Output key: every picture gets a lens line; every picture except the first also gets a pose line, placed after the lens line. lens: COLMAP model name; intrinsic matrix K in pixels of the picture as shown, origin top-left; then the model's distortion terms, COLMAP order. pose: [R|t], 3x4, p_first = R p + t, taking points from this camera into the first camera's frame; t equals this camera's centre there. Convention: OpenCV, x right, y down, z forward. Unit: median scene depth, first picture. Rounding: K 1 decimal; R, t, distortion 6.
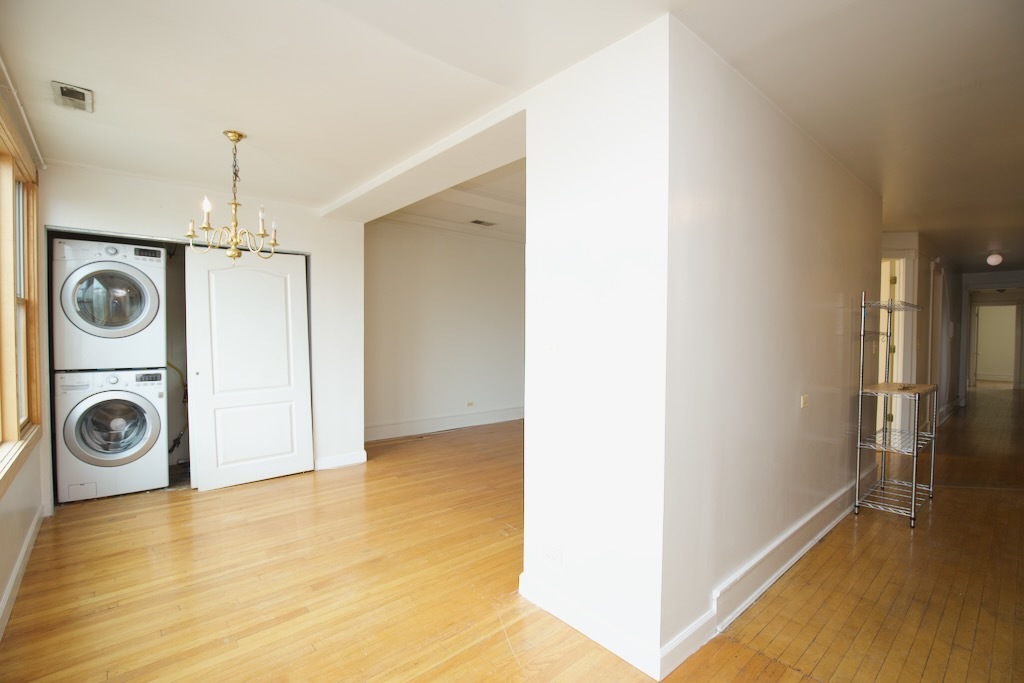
lens RADIAL K [[469.5, 0, 509.5], [0, 469.5, 342.1], [0, 0, 1]] dist [-0.030458, 0.004713]
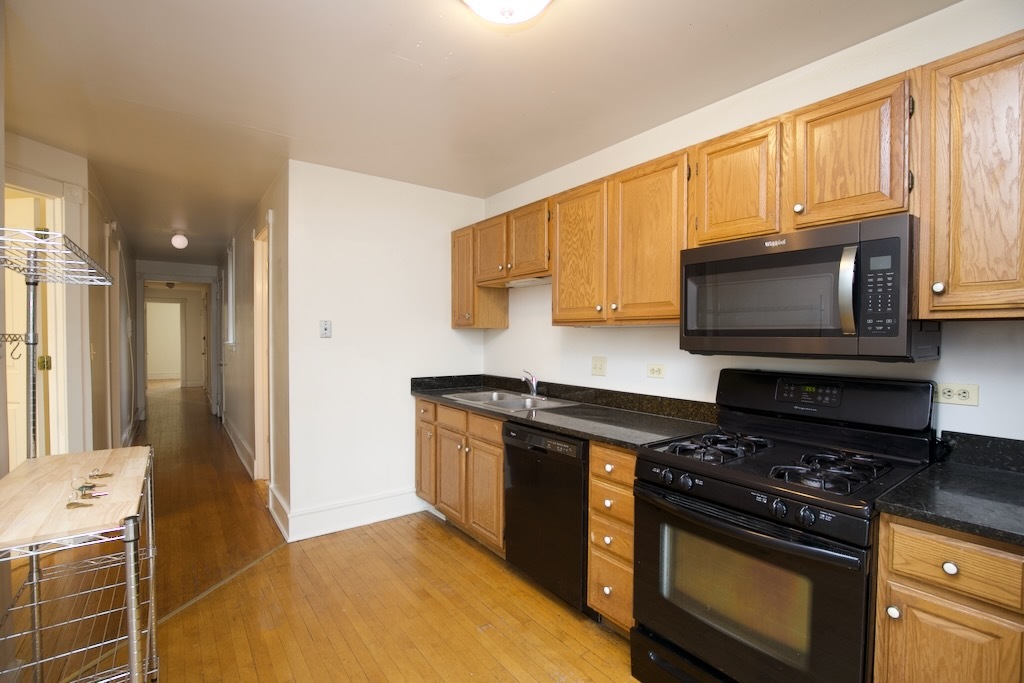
lens RADIAL K [[469.5, 0, 509.9], [0, 469.5, 340.1], [0, 0, 1]] dist [-0.030458, 0.004713]
pose [[0.087258, -0.024132, 0.995893, 0.301287], [0.024230, 0.999462, 0.022096, -0.009885], [-0.995891, 0.022202, 0.087796, 0.357397]]
